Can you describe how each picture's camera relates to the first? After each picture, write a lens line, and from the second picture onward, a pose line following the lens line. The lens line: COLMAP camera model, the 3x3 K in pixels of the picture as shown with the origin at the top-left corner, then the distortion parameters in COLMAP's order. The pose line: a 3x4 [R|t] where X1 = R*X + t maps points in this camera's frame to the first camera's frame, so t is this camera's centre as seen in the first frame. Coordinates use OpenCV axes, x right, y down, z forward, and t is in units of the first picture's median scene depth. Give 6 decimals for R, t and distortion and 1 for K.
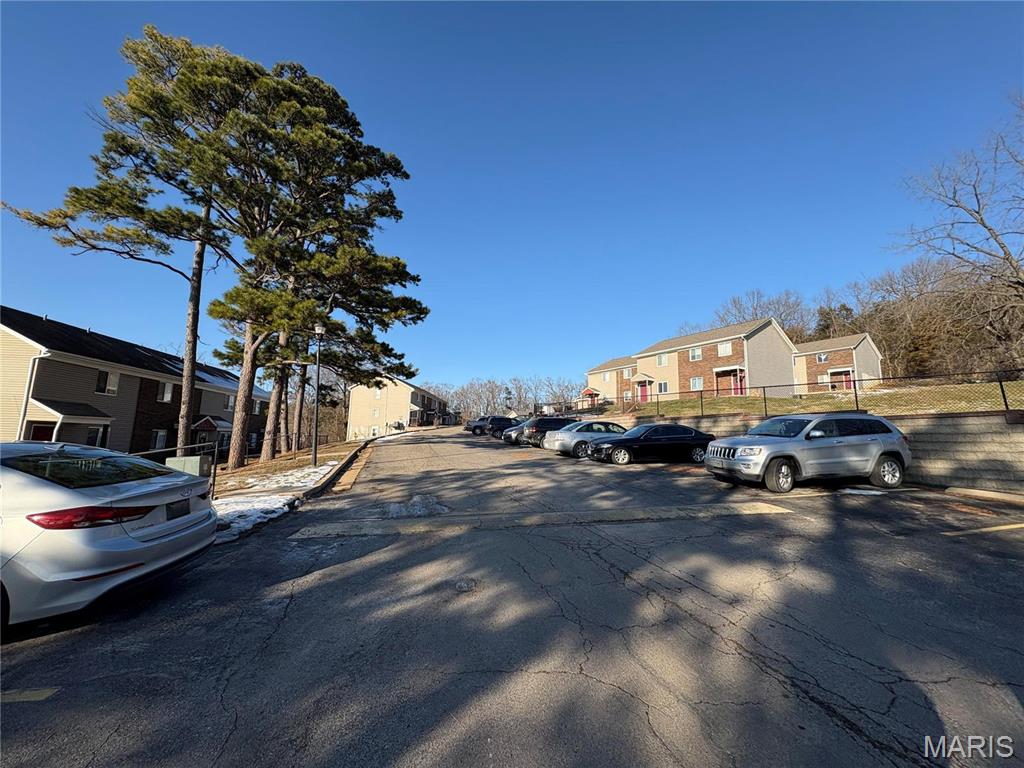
lens RADIAL K [[407.9, 0, 514.2], [0, 407.9, 381.2], [0, 0, 1]] dist [0.004079, -0.000603]
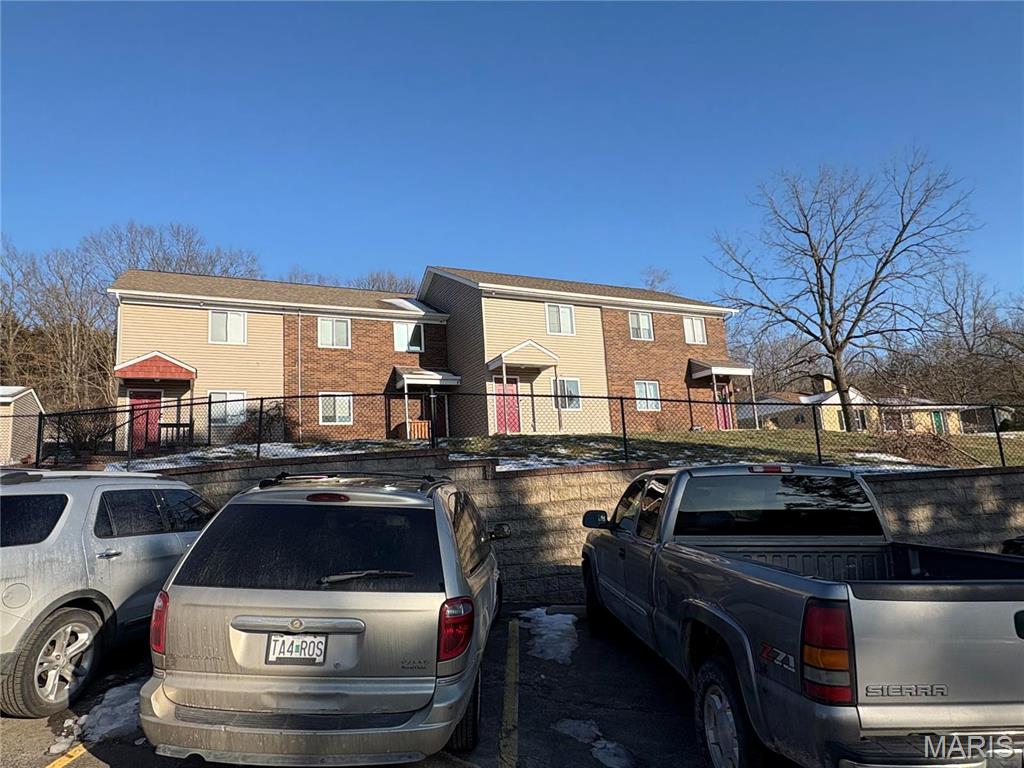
lens RADIAL K [[626.6, 0, 512.0], [0, 626.6, 384.0], [0, 0, 1]] dist [-0.001730, -0.000380]
pose [[0.169821, 0.139777, 0.975512, -0.095058], [-0.086645, 0.988174, -0.126508, 0.040520], [-0.981658, -0.063040, 0.179924, 0.467544]]
